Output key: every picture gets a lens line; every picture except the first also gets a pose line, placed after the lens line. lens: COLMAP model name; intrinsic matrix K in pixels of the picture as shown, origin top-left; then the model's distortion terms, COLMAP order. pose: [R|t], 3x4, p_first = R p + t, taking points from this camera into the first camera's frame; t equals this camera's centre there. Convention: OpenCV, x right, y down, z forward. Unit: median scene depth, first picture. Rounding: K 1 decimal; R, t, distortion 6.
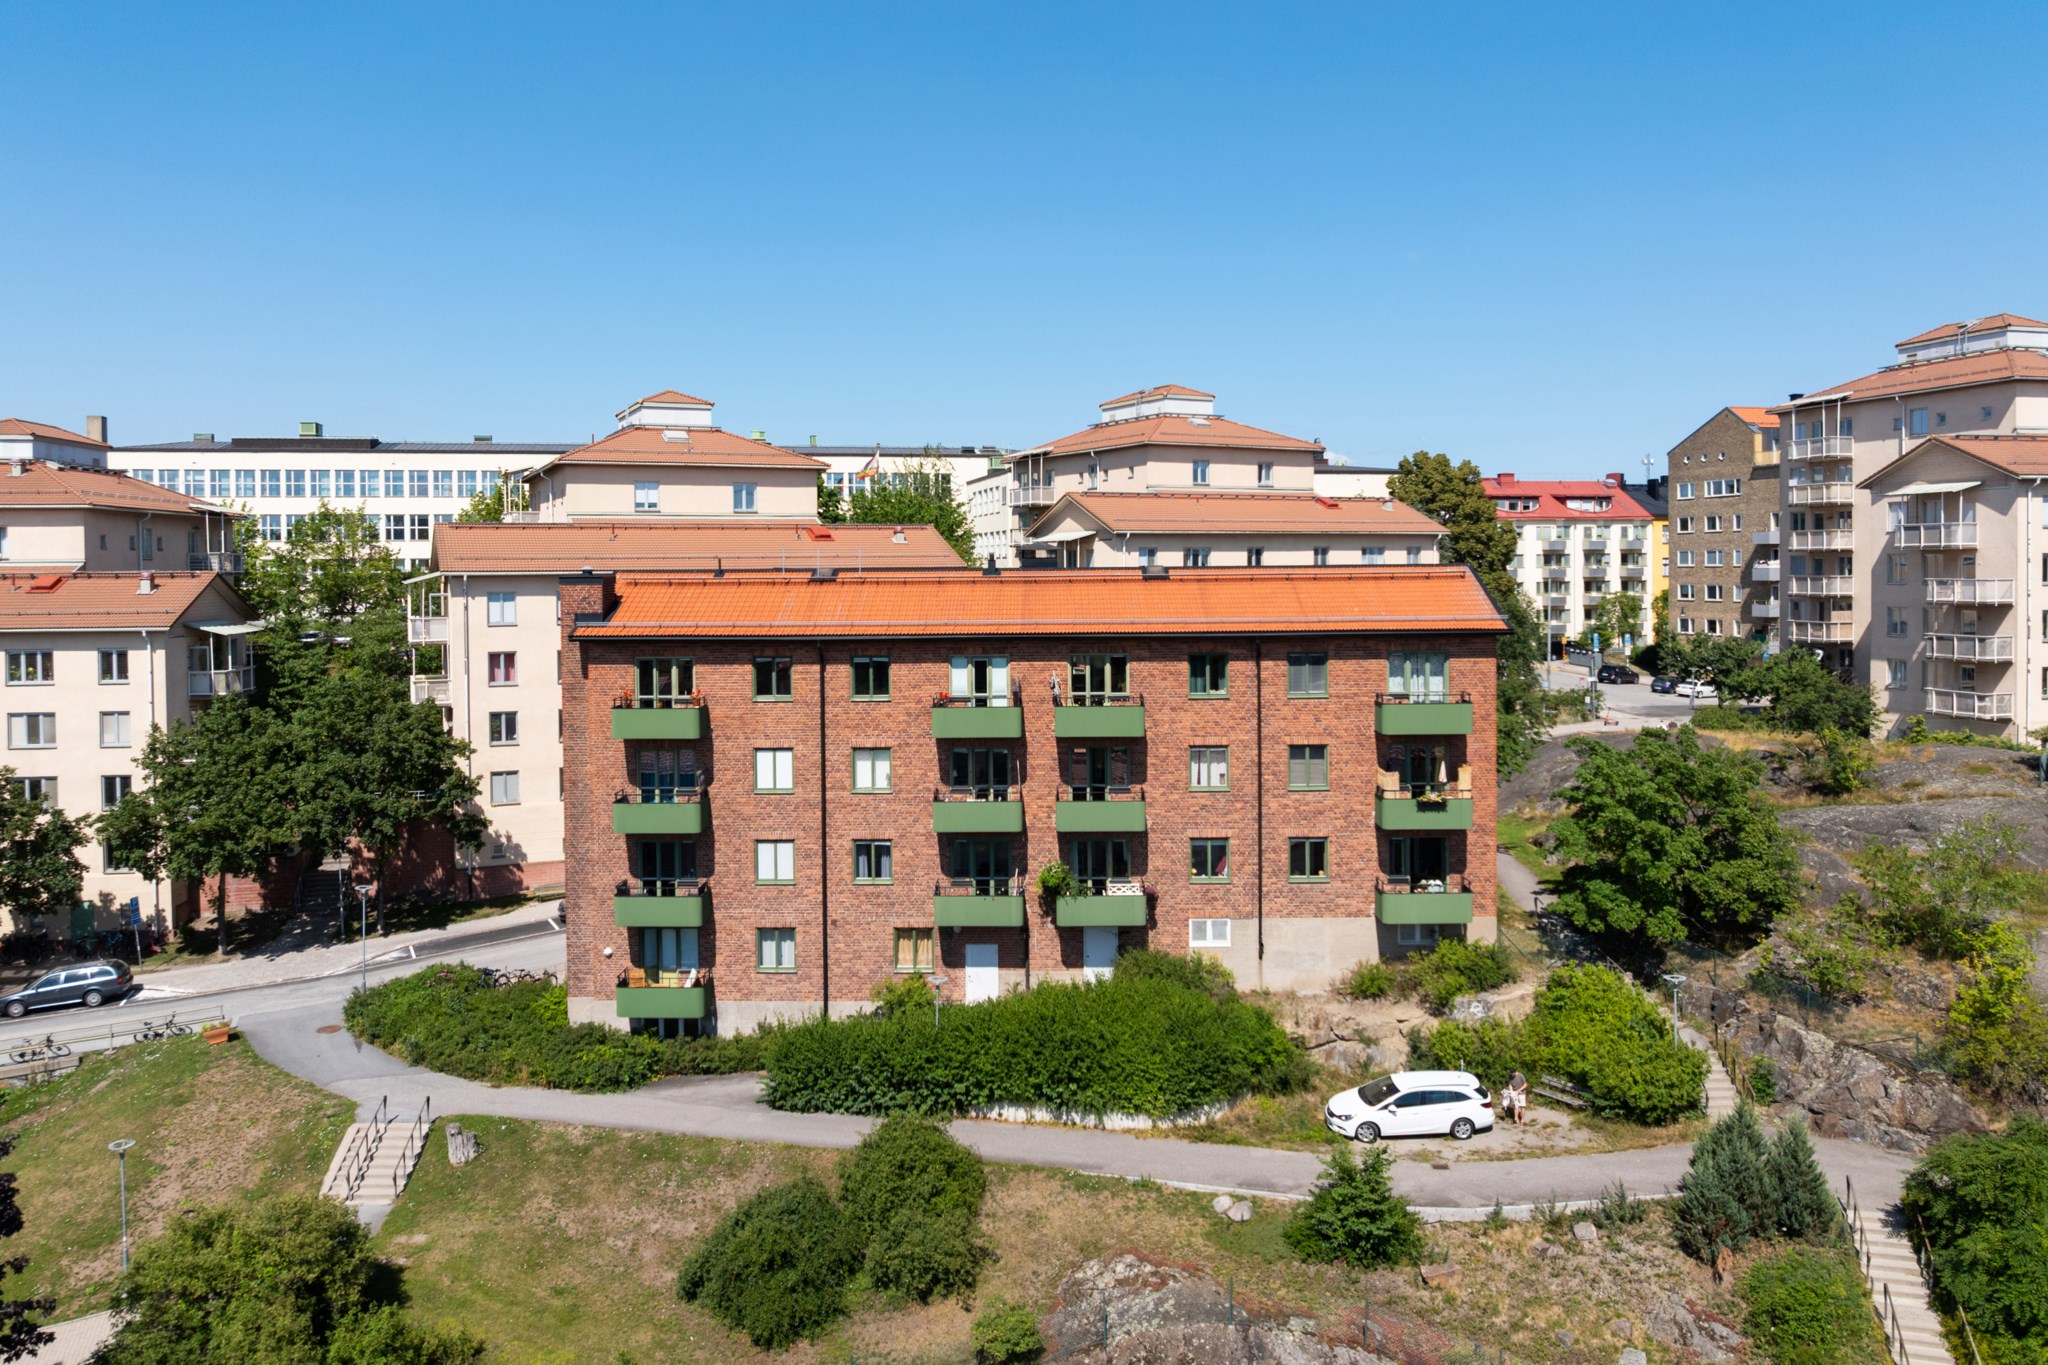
lens RADIAL K [[1316.0, 0, 1021.8], [0, 1316.0, 666.9], [0, 0, 1]] dist [-0.025940, -0.003883]
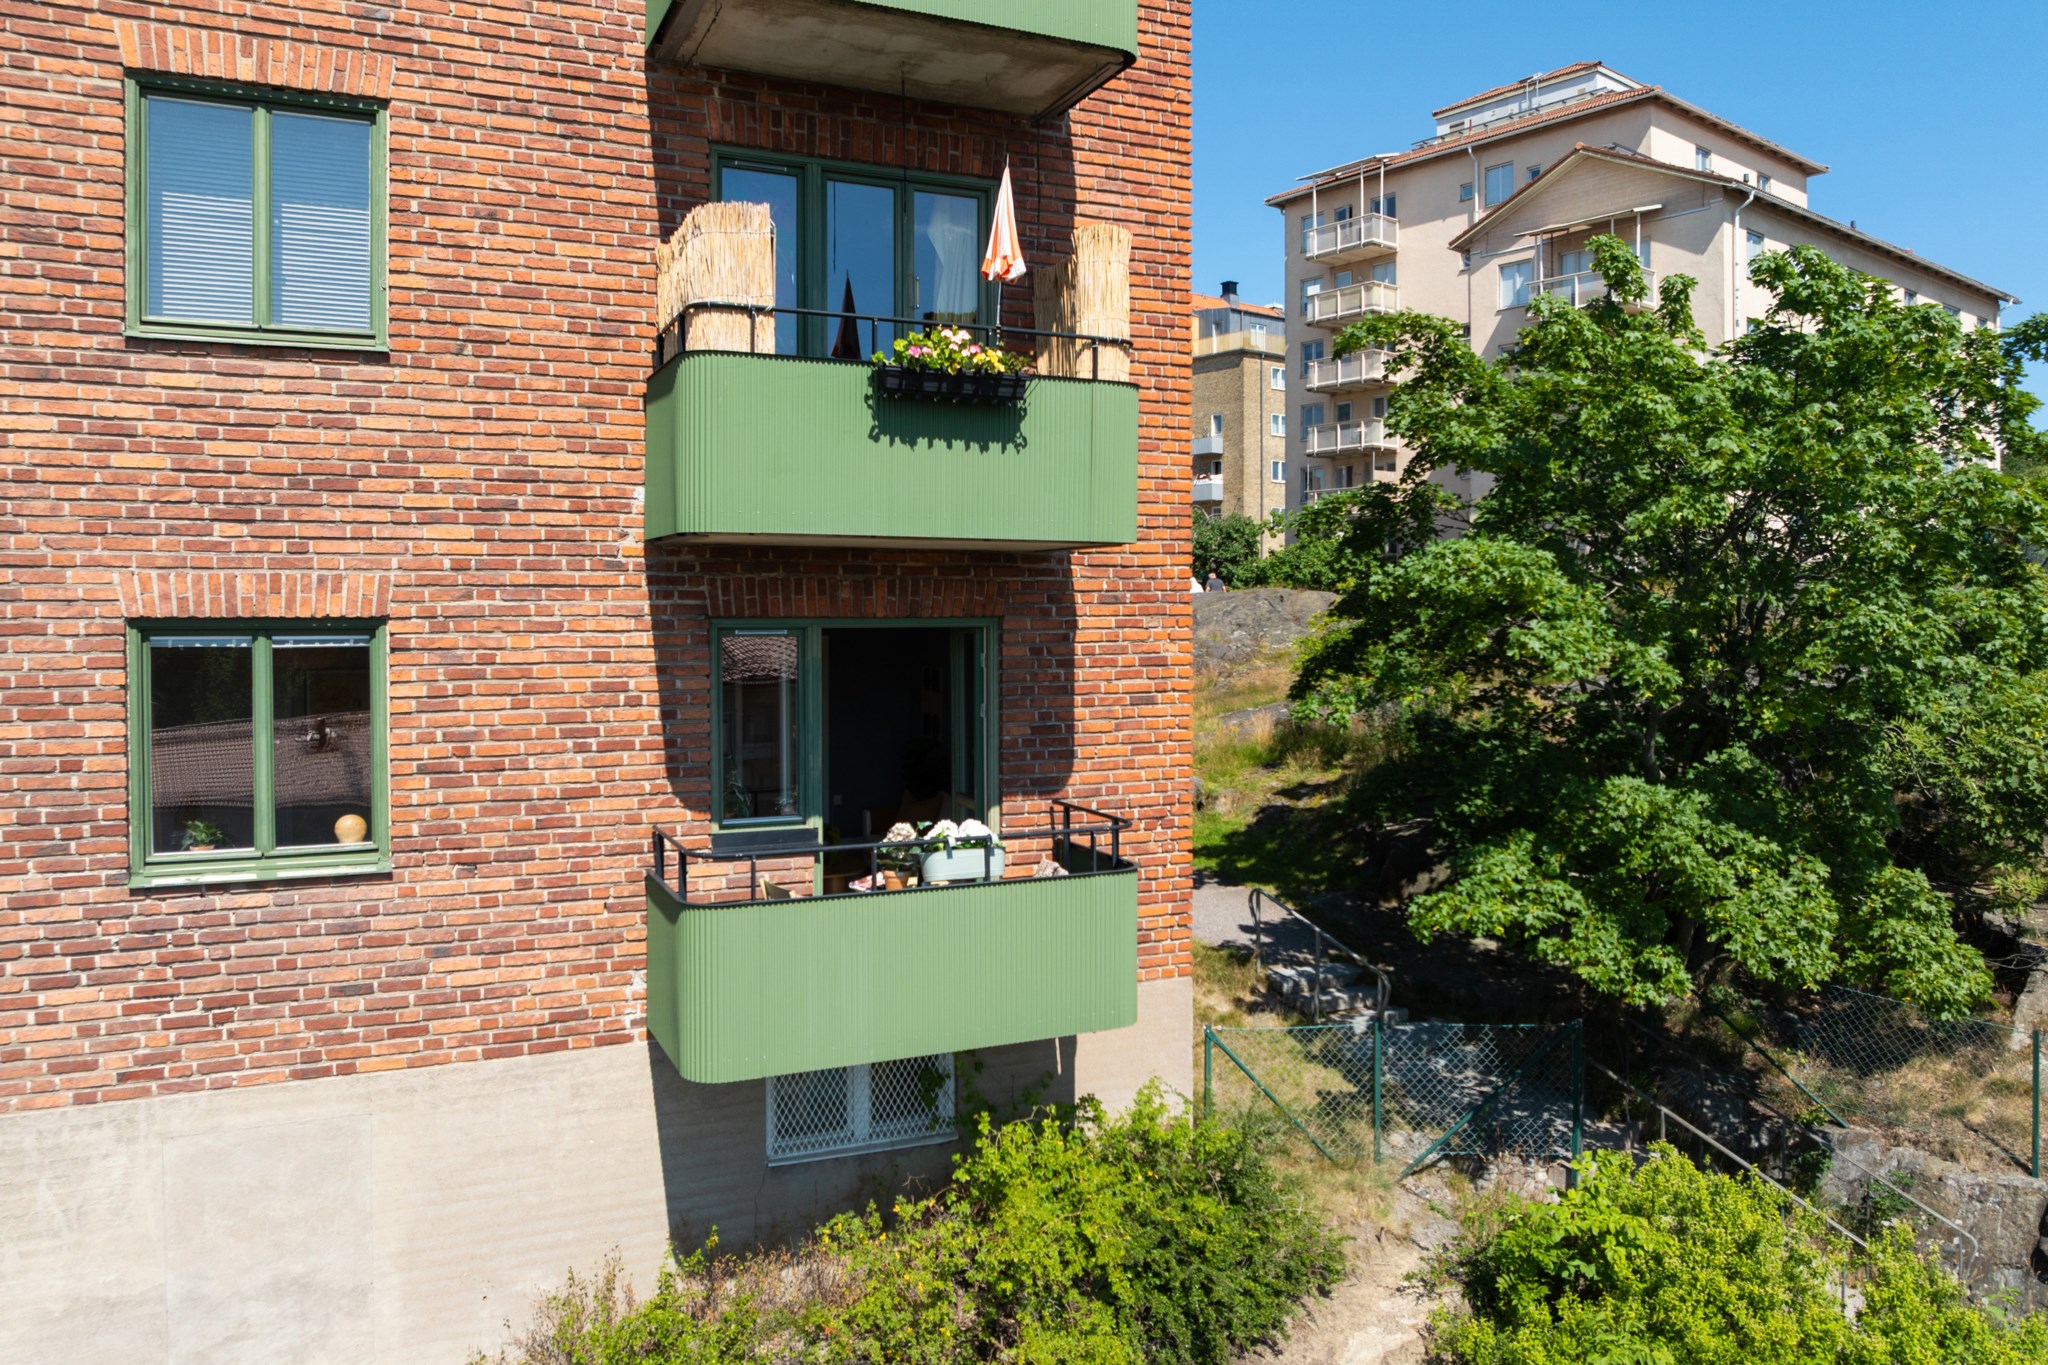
lens RADIAL K [[1316.0, 0, 1031.9], [0, 1316.0, 685.6], [0, 0, 1]] dist [-0.025940, -0.003883]
pose [[0.878315, 0.006809, 0.478034, 0.226165], [0.006553, 0.999633, -0.026279, 0.144003], [-0.478038, 0.026214, 0.877948, 0.802497]]
